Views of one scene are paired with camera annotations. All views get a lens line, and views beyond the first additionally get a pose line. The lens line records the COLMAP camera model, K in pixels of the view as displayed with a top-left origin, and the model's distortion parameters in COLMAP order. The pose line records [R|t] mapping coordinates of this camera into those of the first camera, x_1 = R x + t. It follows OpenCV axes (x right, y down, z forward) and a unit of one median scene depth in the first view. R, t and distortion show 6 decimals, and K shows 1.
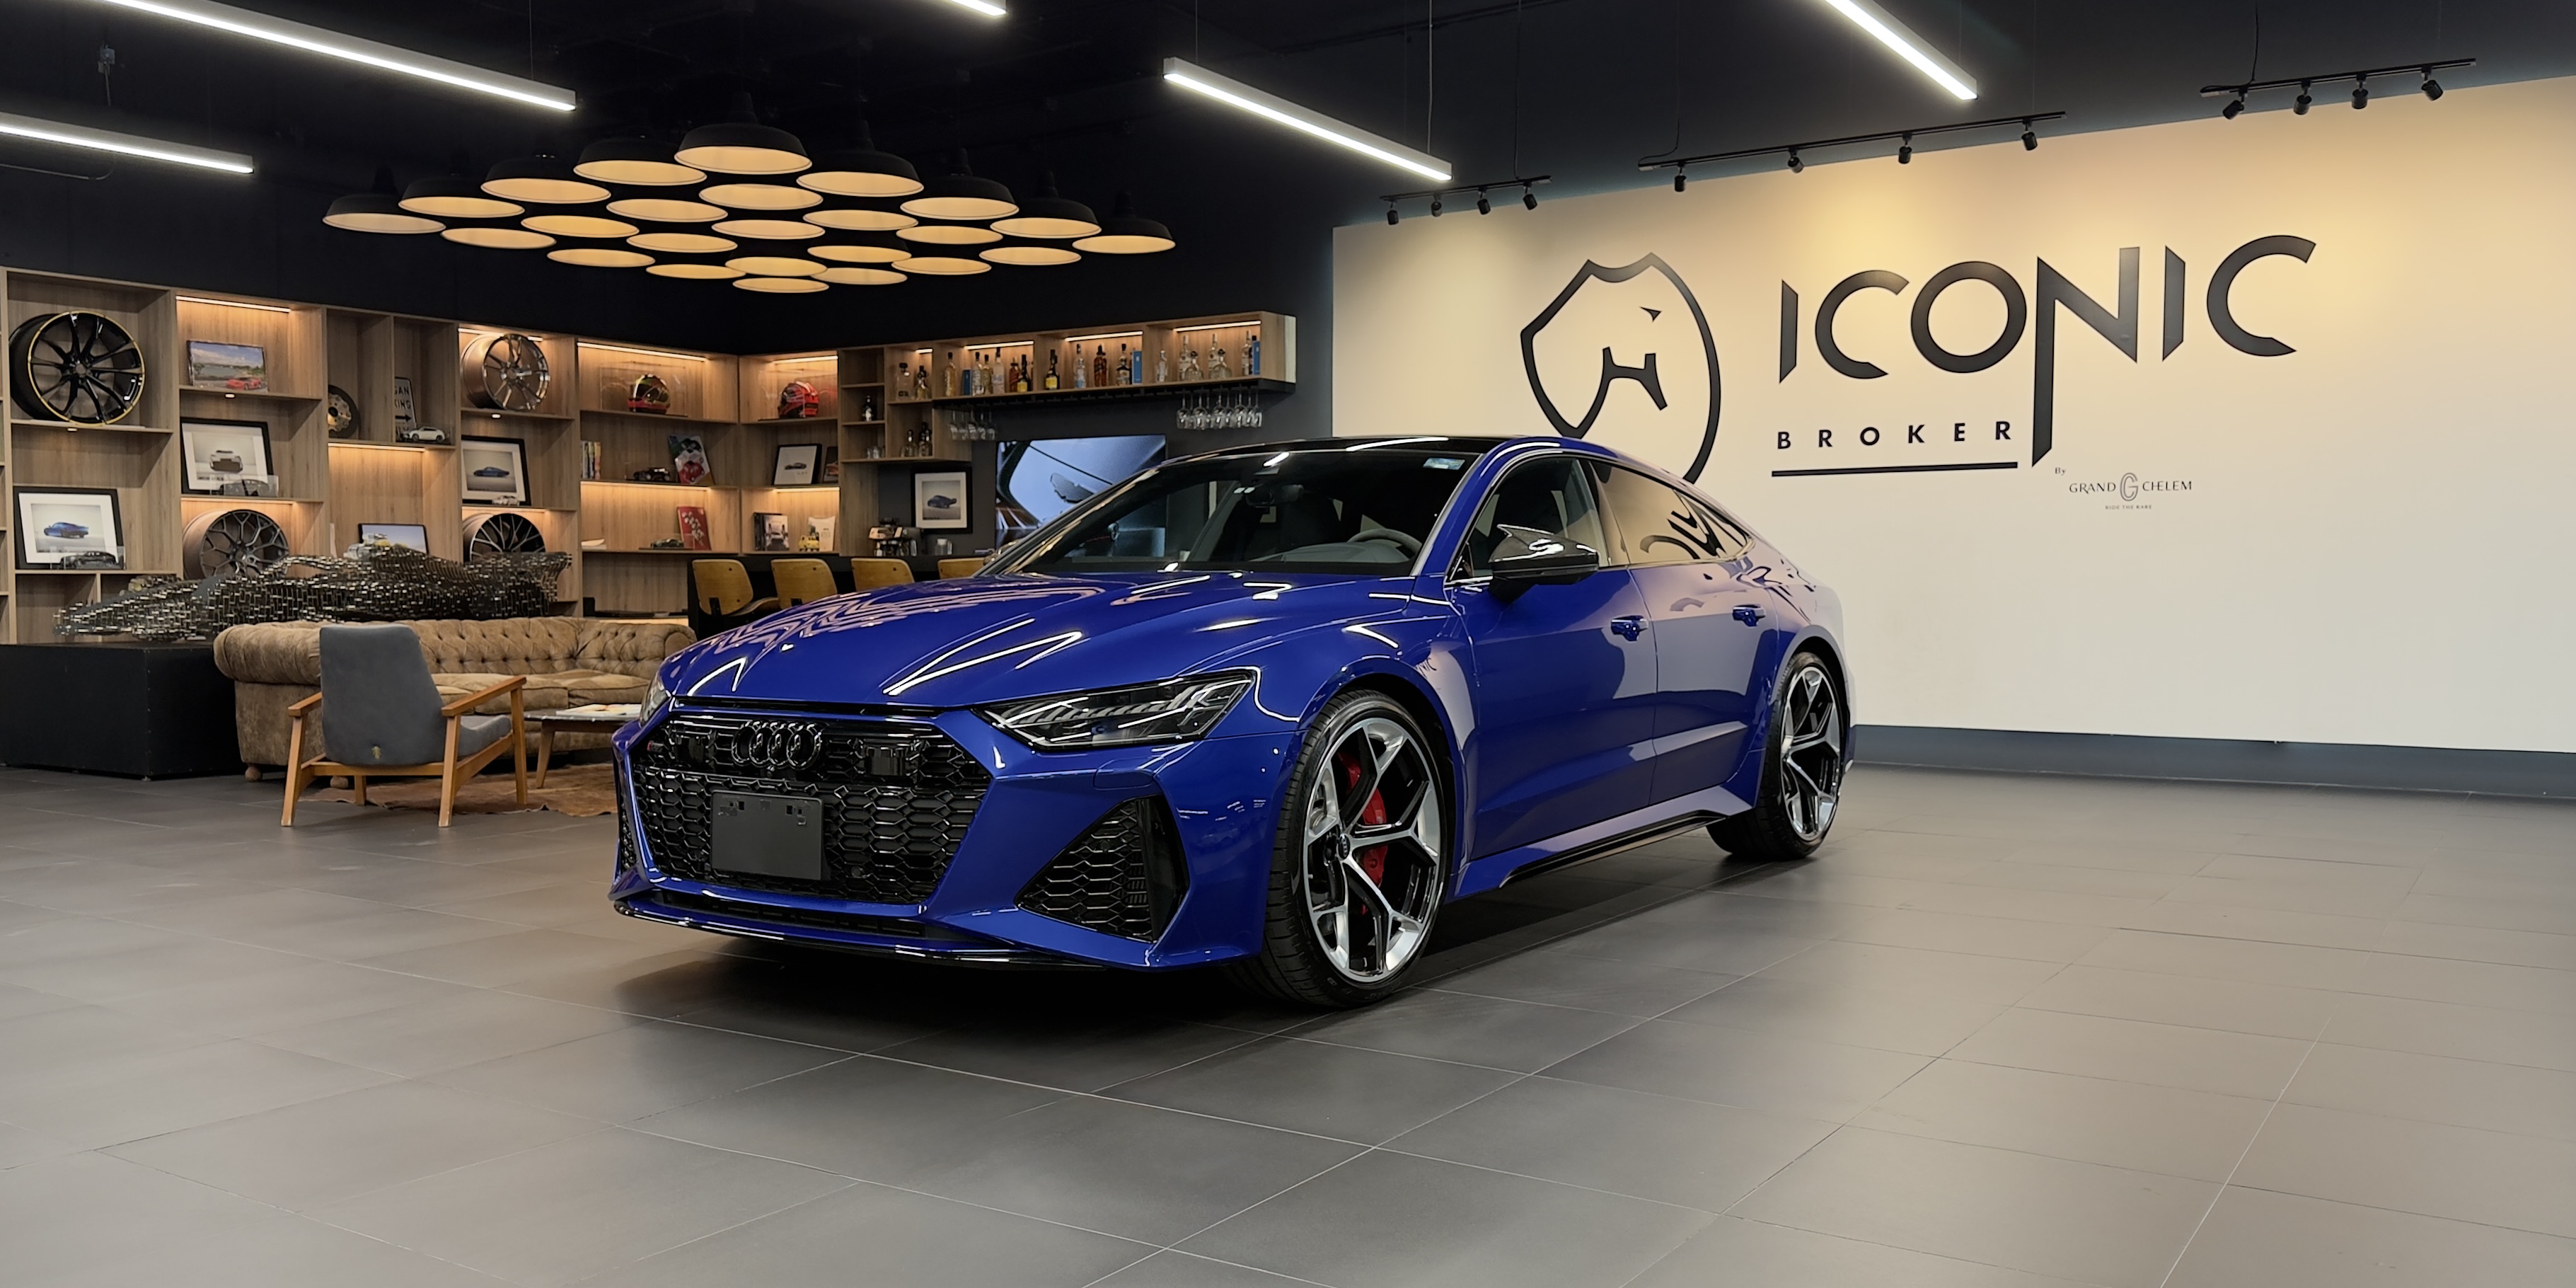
lens RADIAL K [[1883.7, 0, 1248.0], [0, 1883.7, 684.1], [0, 0, 1]] dist [0.102219, -0.173644]
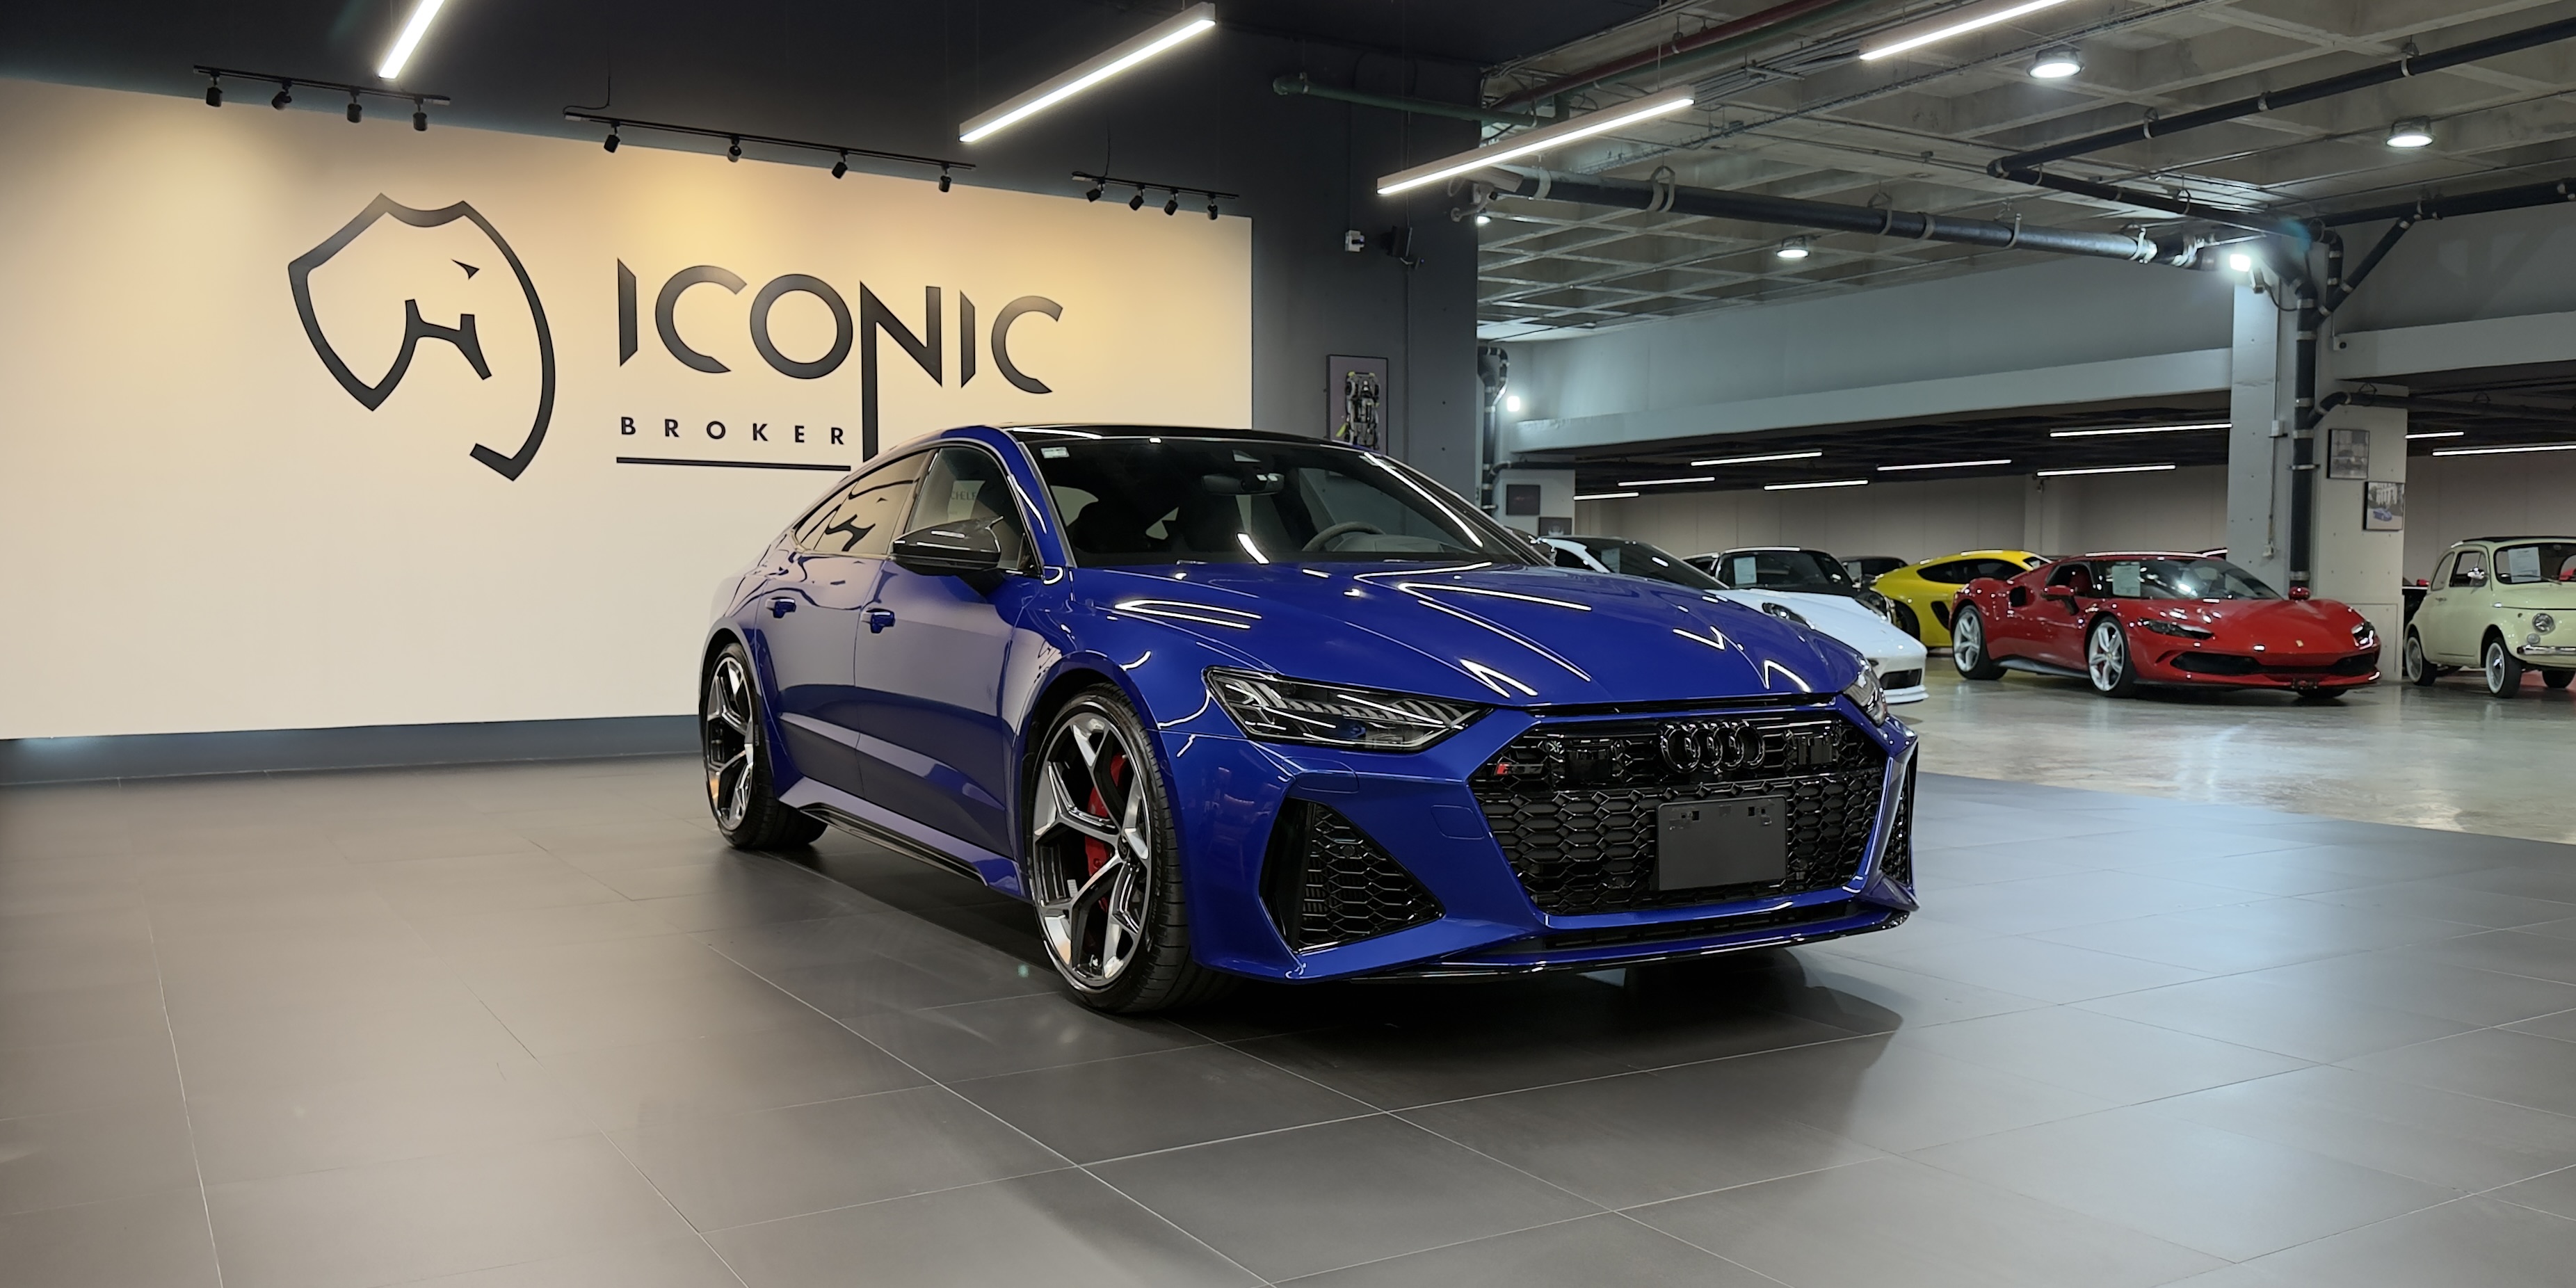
lens RADIAL K [[1883.4, 0, 1248.0], [0, 1883.4, 684.1], [0, 0, 1]] dist [0.102219, -0.173644]
pose [[0.444697, -0.050294, 0.894268, -0.414636], [0.046092, 0.998384, 0.033230, -0.014285], [-0.894495, 0.026441, 0.446296, 0.270513]]
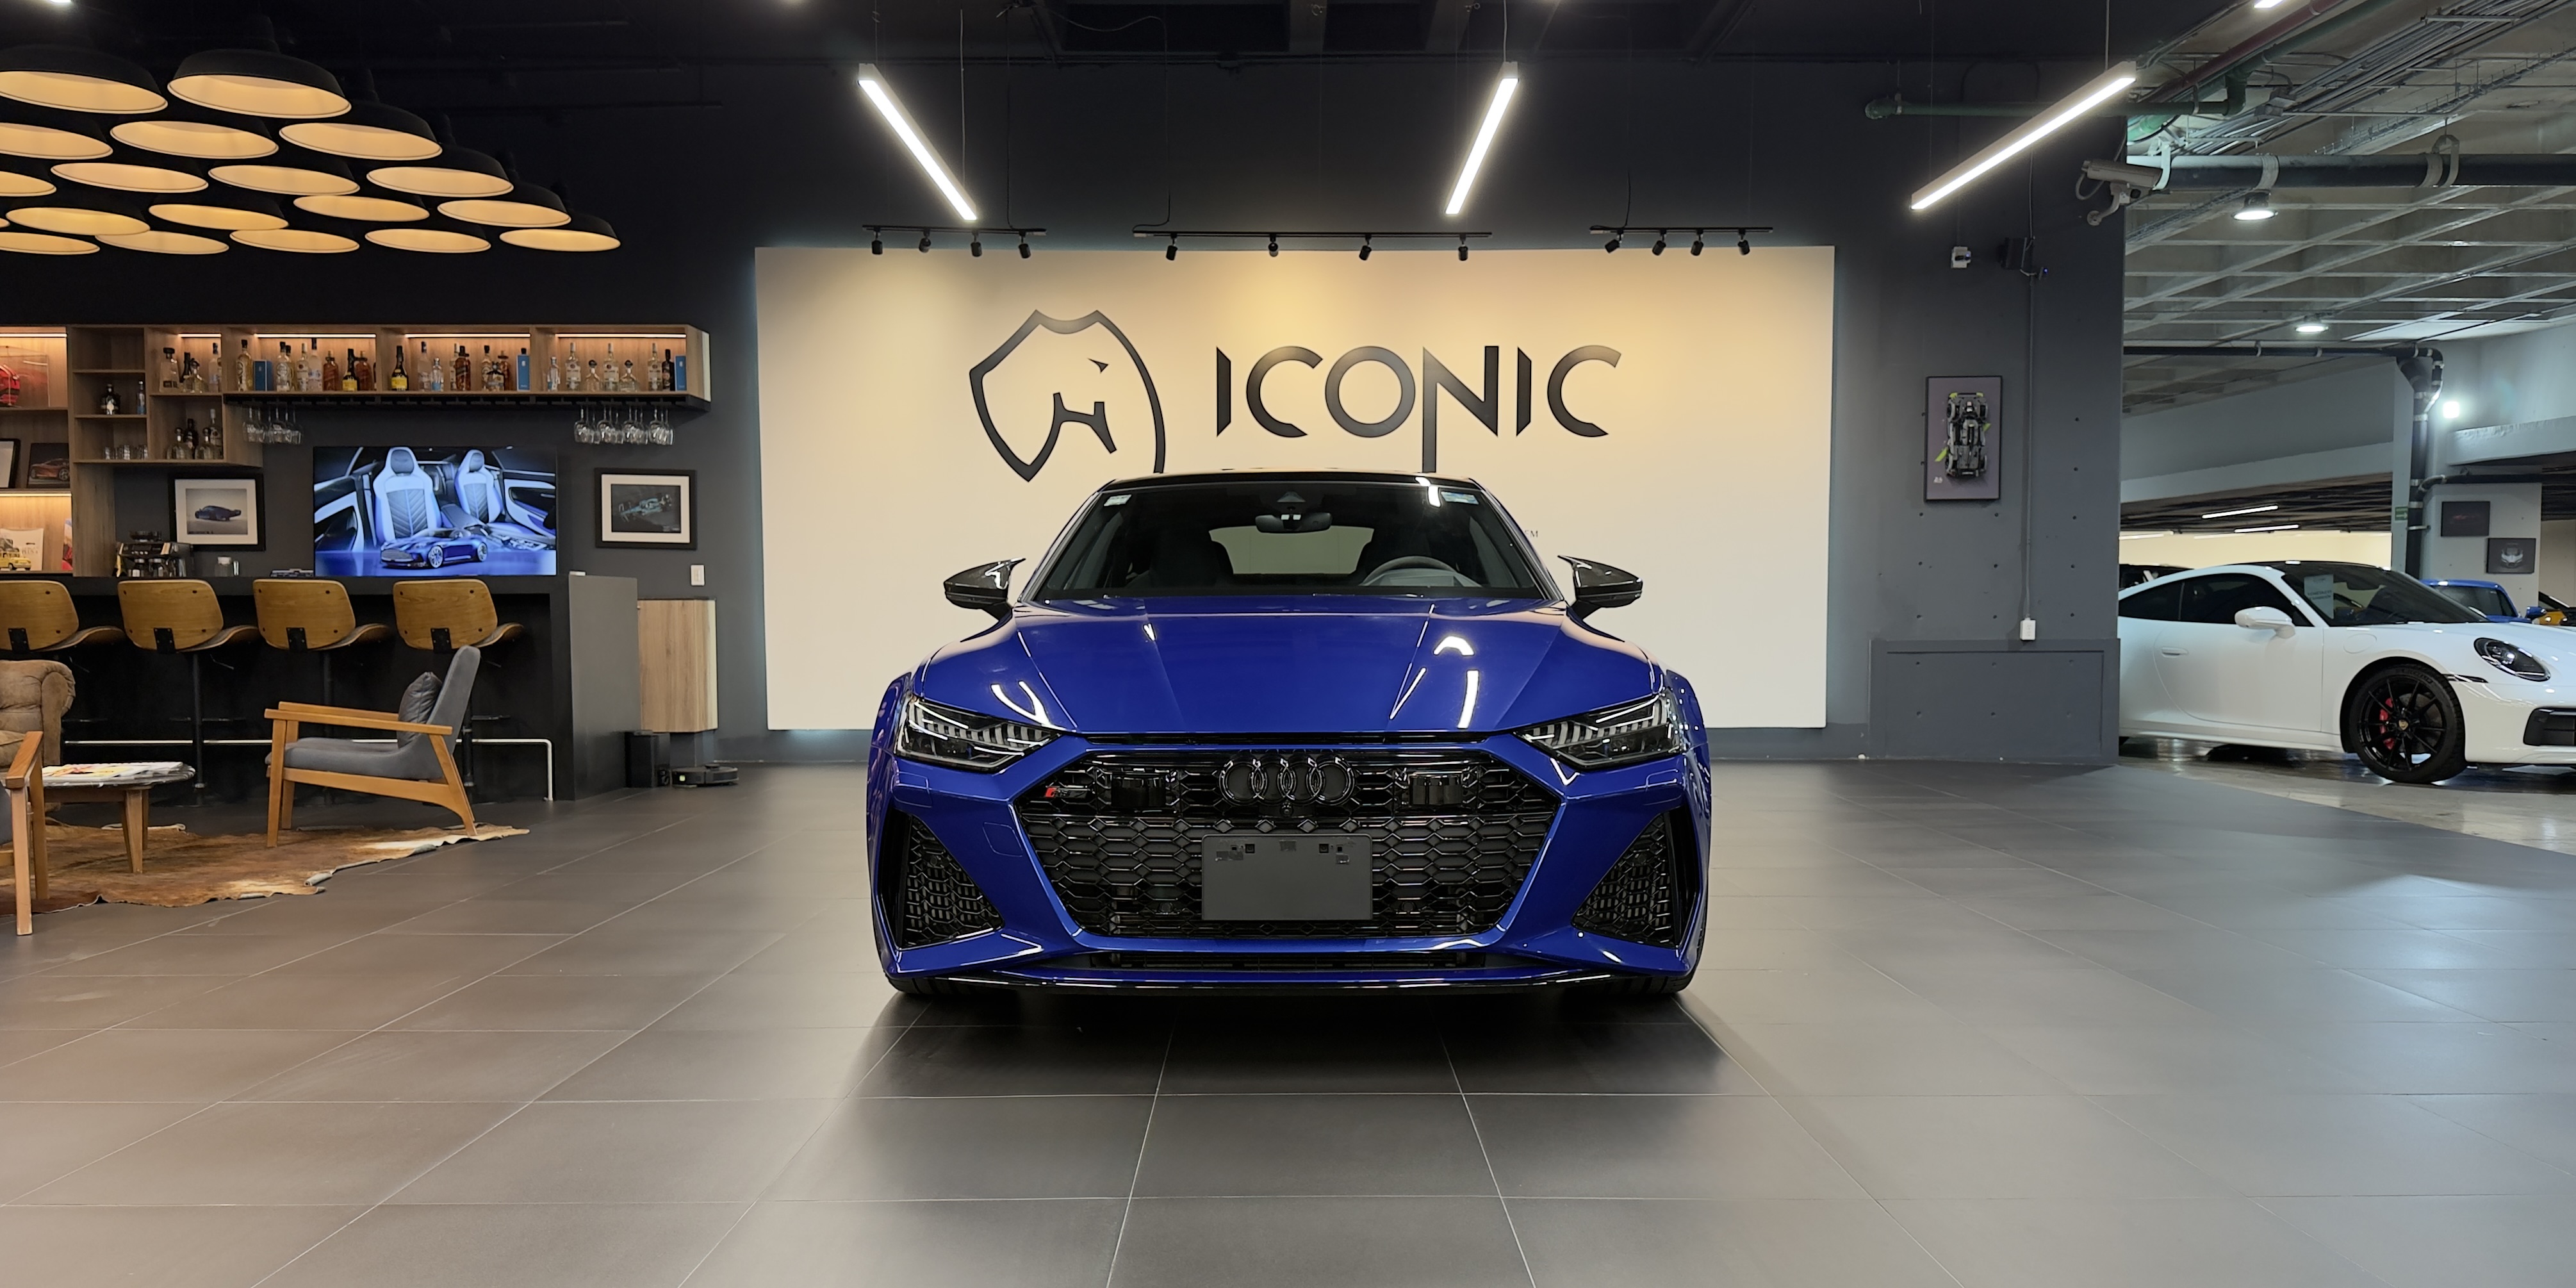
lens RADIAL K [[1721.1, 0, 1277.5], [0, 1721.1, 687.1], [0, 0, 1]] dist [0.112184, -0.161721]
pose [[0.833922, -0.026036, 0.551268, -0.250440], [0.030927, 0.999522, 0.000423, -0.005008], [-0.551015, 0.016696, 0.834328, 0.101662]]
